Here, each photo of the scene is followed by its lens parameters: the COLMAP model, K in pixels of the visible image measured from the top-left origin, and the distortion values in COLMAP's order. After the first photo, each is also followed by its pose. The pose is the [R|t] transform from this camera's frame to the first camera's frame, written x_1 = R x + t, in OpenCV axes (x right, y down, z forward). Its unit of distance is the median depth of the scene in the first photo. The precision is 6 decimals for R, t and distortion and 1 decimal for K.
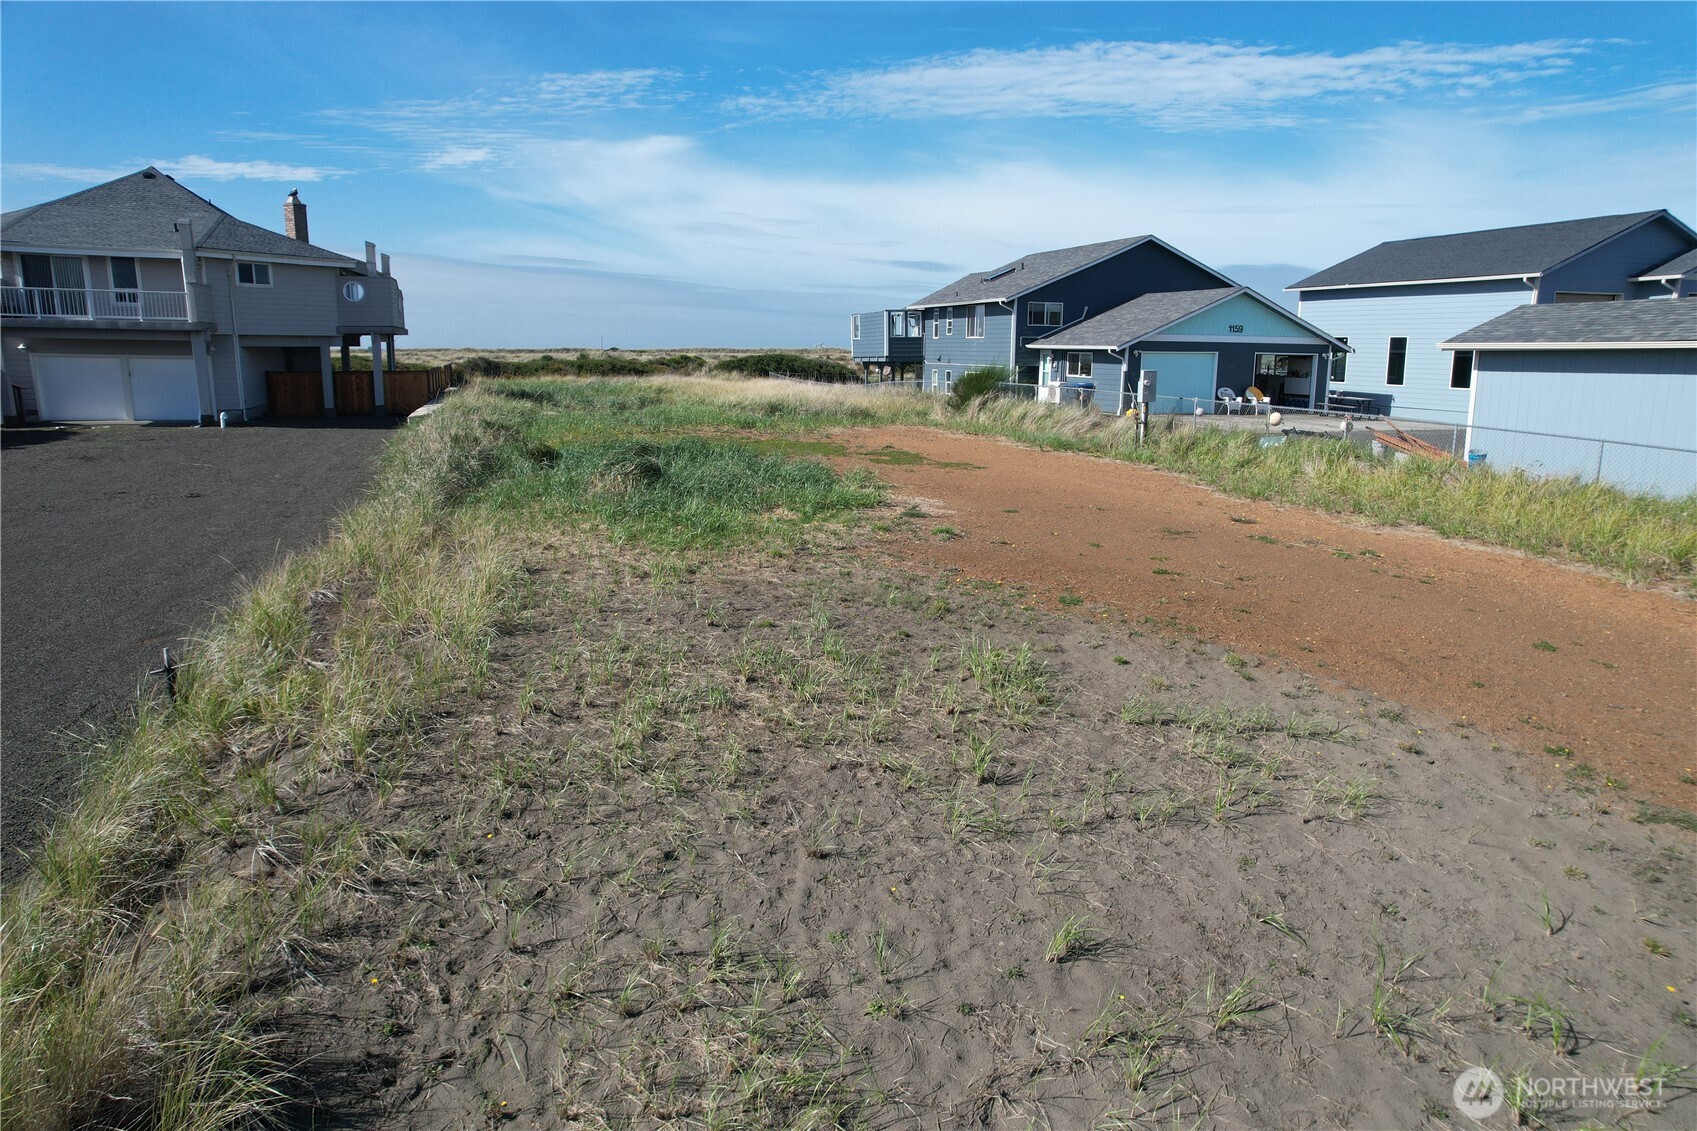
lens RADIAL K [[1078.8, 0, 848.5], [0, 1078.8, 565.5], [0, 0, 1]] dist [-0.064297, 0.052318]
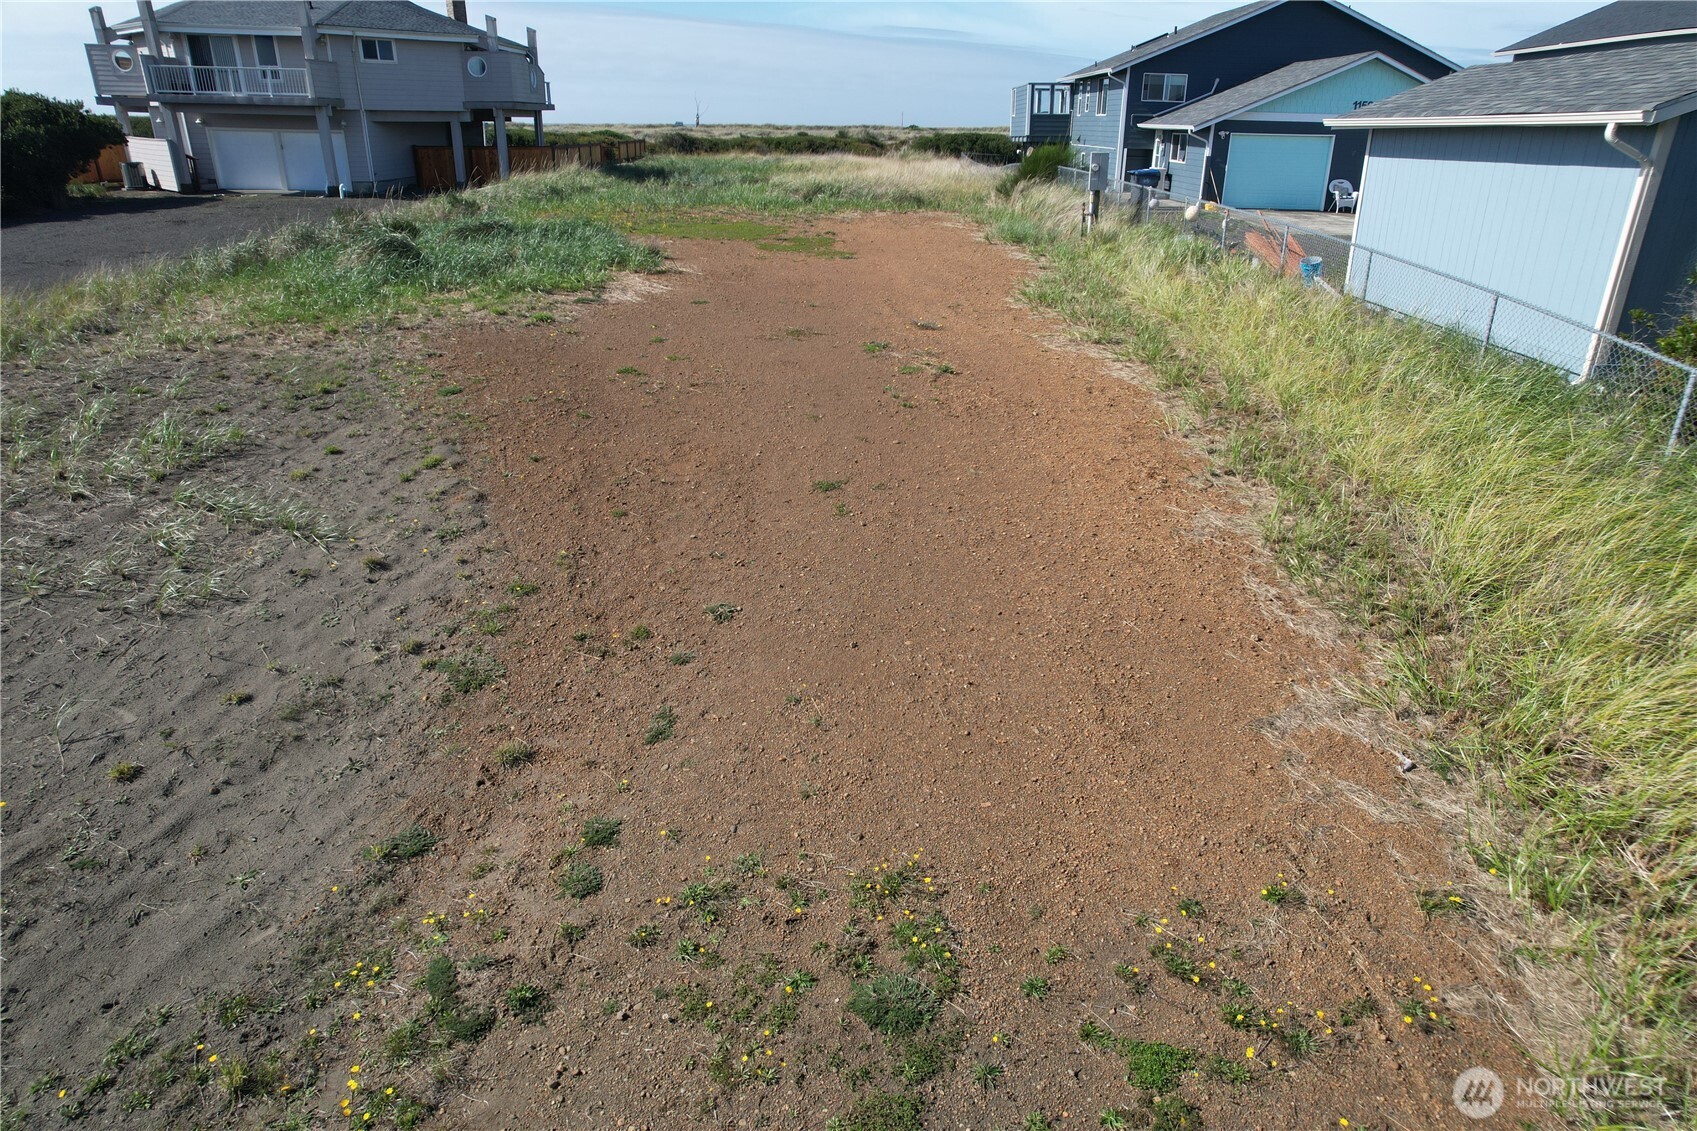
lens RADIAL K [[1078.8, 0, 848.5], [0, 1078.8, 565.5], [0, 0, 1]] dist [-0.064297, 0.052318]
pose [[0.949770, 0.123769, -0.287434, 0.250085], [-0.067195, 0.977700, 0.198966, -0.009849], [0.305650, -0.169658, 0.936907, 0.051140]]
